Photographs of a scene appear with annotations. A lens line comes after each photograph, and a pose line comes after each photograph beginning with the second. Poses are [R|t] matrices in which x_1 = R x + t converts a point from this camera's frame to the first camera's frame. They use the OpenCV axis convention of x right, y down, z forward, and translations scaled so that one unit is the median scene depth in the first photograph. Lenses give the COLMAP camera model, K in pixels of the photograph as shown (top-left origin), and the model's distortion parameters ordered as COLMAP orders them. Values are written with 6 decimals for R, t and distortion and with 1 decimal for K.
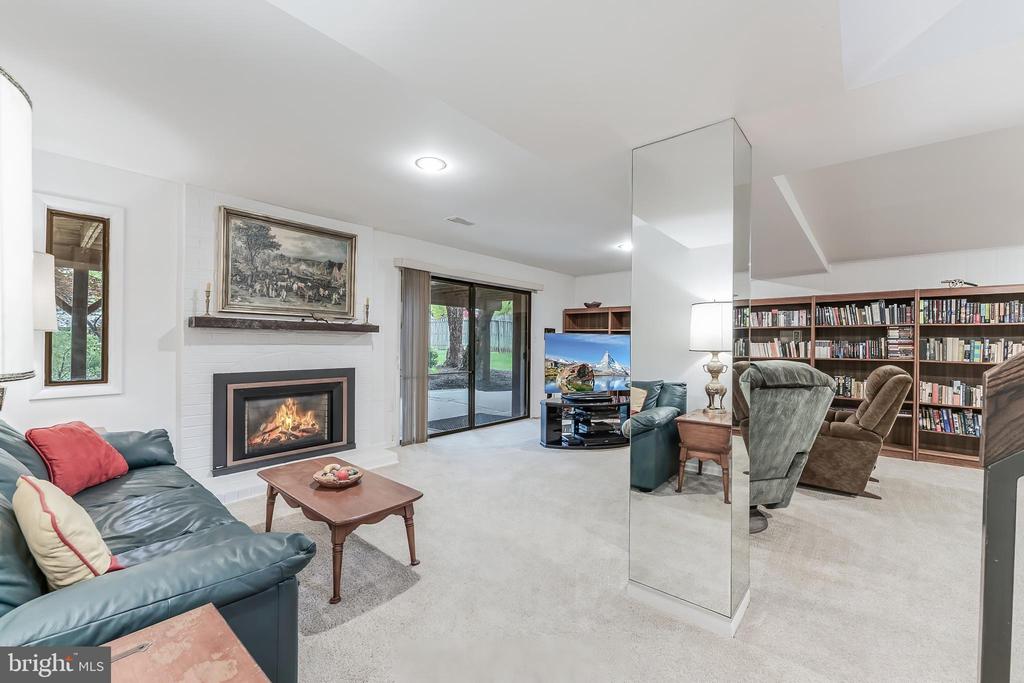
lens RADIAL K [[412.3, 0, 516.4], [0, 412.3, 349.9], [0, 0, 1]] dist [-0.000417, -0.000845]
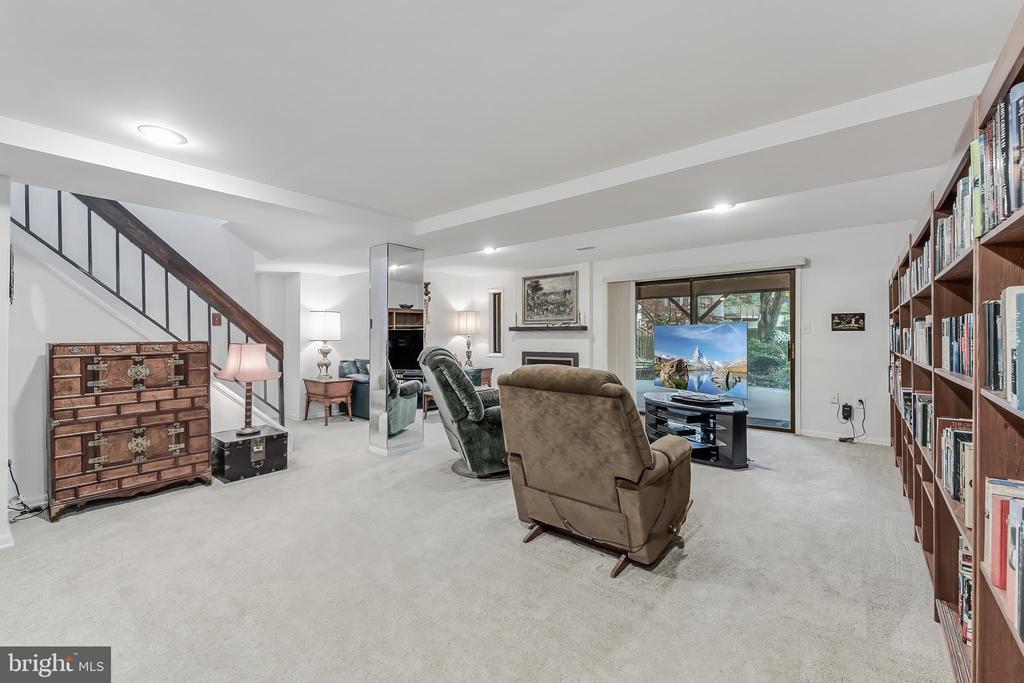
lens RADIAL K [[412.3, 0, 515.2], [0, 412.3, 339.5], [0, 0, 1]] dist [-0.000417, -0.000845]
pose [[0.029235, 0.000462, -0.999572, 1.321603], [-0.008986, 0.999960, 0.000199, -0.007379], [0.999532, 0.008976, 0.029238, 0.773501]]
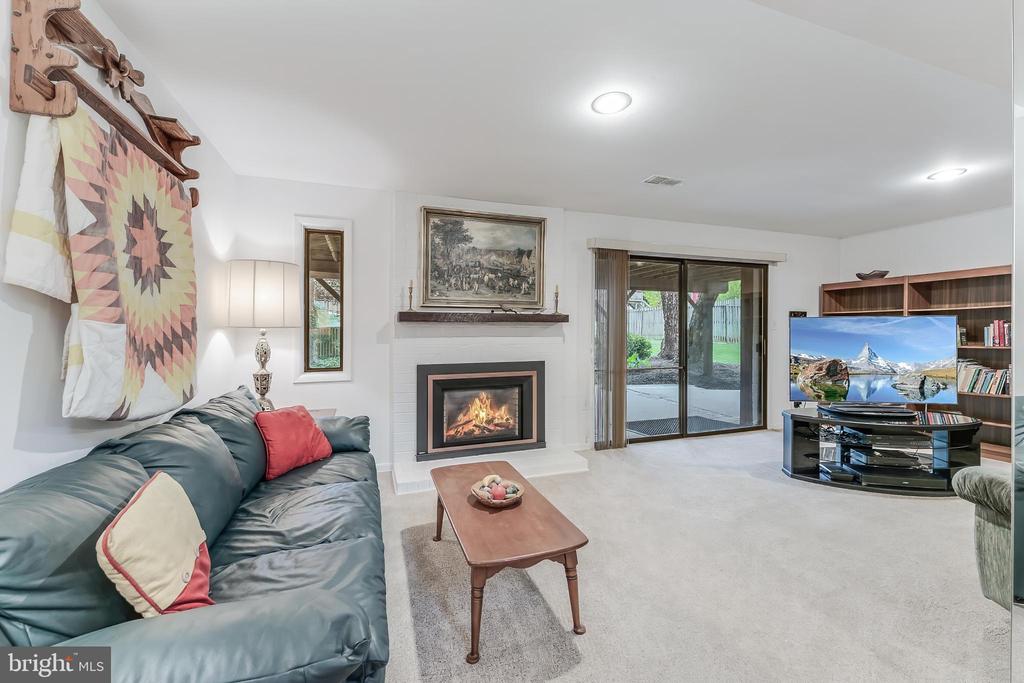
lens RADIAL K [[412.3, 0, 514.3], [0, 412.3, 340.0], [0, 0, 1]] dist [-0.000417, -0.000845]
pose [[0.866890, -0.005145, -0.498473, 0.014719], [0.004727, 0.999987, -0.002102, -0.002503], [0.498477, -0.000534, 0.866903, 0.171104]]
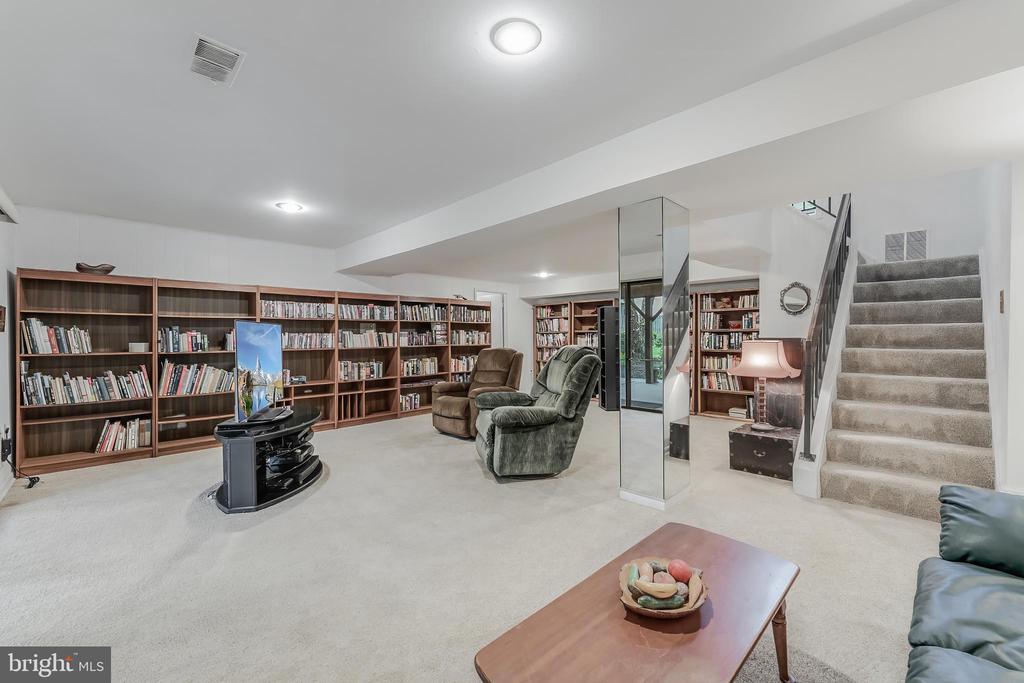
lens RADIAL K [[412.3, 0, 507.6], [0, 412.3, 351.4], [0, 0, 1]] dist [-0.000417, -0.000845]
pose [[0.093726, -0.052002, 0.994239, -0.544892], [0.017413, 0.998568, 0.050587, -0.025307], [-0.995446, 0.012571, 0.094498, 0.650411]]
